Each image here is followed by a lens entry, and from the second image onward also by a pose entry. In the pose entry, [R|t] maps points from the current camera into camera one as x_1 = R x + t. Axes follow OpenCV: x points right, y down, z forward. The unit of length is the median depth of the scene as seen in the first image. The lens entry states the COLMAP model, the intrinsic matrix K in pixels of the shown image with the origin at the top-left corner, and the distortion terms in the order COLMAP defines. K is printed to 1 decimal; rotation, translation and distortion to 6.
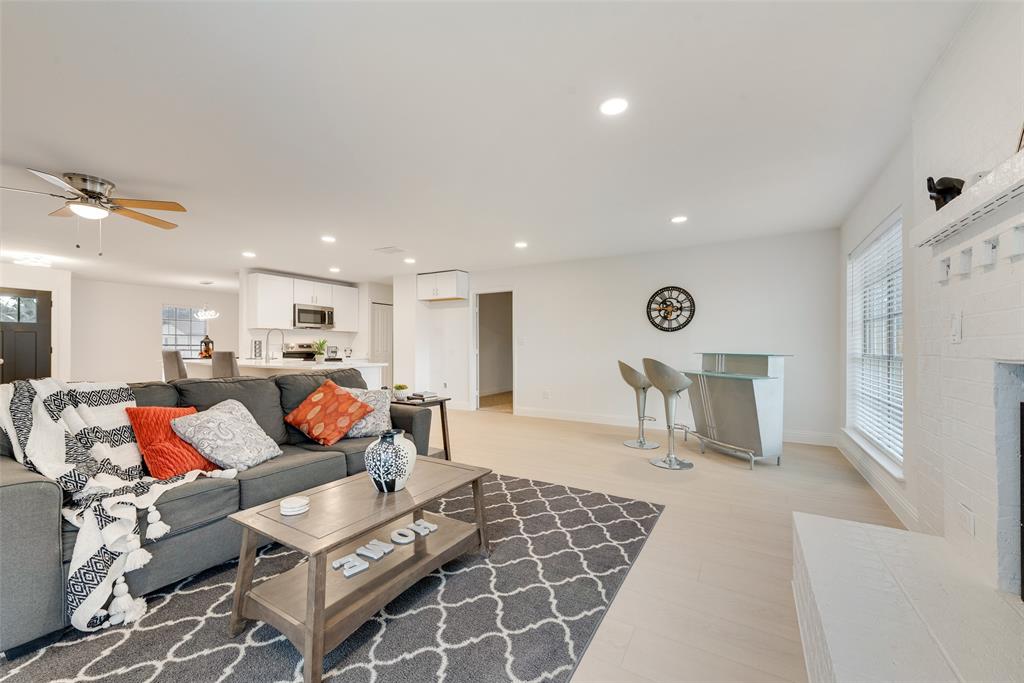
lens RADIAL K [[402.6, 0, 509.8], [0, 402.6, 344.9], [0, 0, 1]] dist [0.011456, -0.000007]
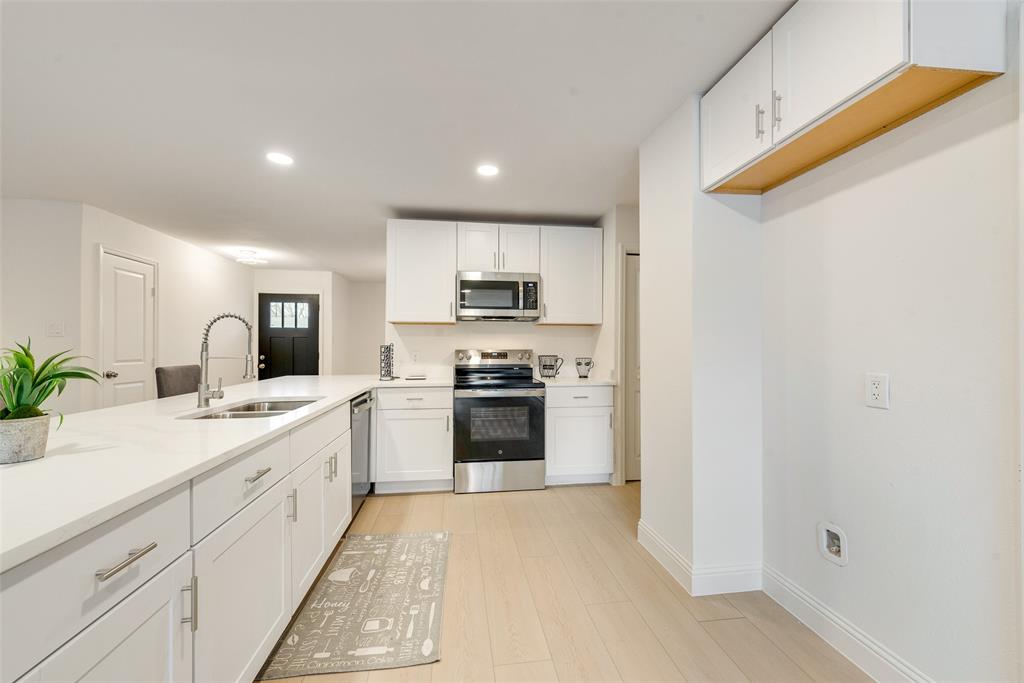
lens RADIAL K [[402.6, 0, 511.5], [0, 402.6, 345.1], [0, 0, 1]] dist [0.011456, -0.000007]
pose [[0.621585, -0.003309, -0.783340, -0.091777], [0.003538, 0.999993, -0.001417, -0.008422], [0.783339, -0.001891, 0.621592, 0.701178]]
